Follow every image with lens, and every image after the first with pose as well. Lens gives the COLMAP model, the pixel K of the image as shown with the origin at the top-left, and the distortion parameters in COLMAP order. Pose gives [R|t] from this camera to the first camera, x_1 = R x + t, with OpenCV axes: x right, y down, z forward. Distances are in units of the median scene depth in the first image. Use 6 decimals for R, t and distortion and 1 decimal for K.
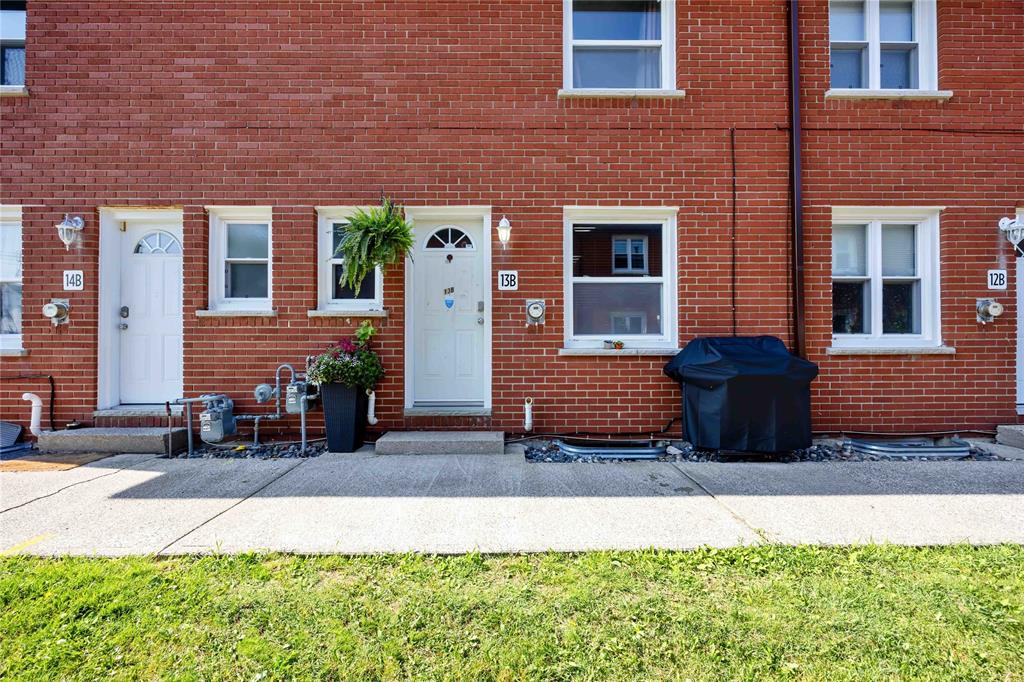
lens RADIAL K [[392.4, 0, 503.6], [0, 392.4, 333.5], [0, 0, 1]] dist [-0.000691, -0.000138]
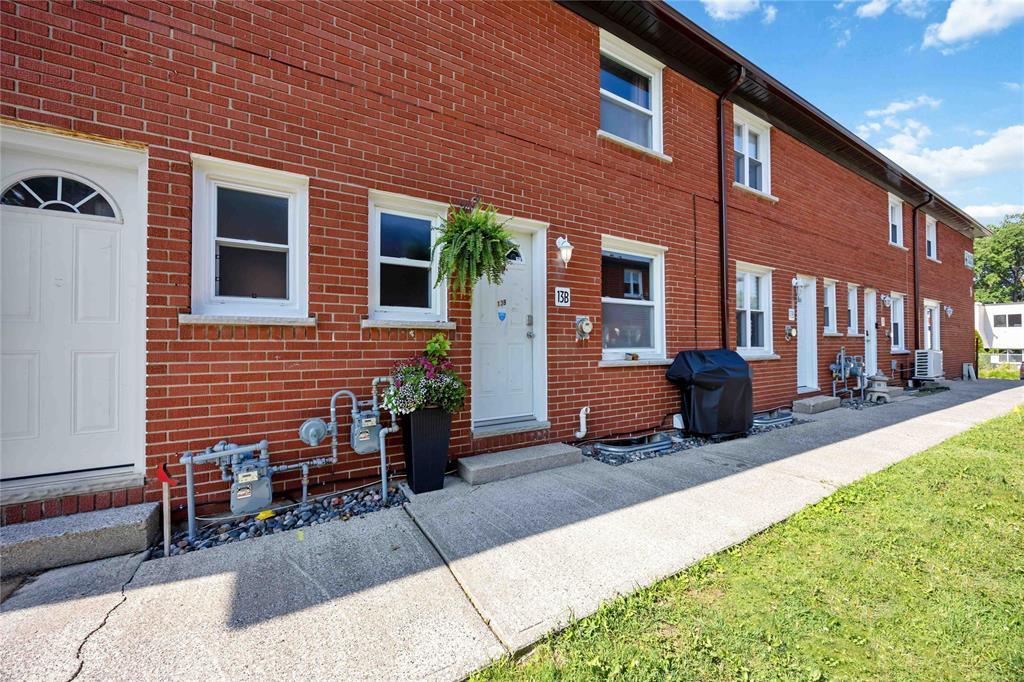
lens RADIAL K [[392.4, 0, 506.6], [0, 392.4, 335.6], [0, 0, 1]] dist [-0.000691, -0.000138]
pose [[0.857253, 0.010754, 0.514784, -0.653140], [-0.006595, 0.999929, -0.009908, -0.020850], [-0.514854, 0.005099, 0.857263, 0.178743]]
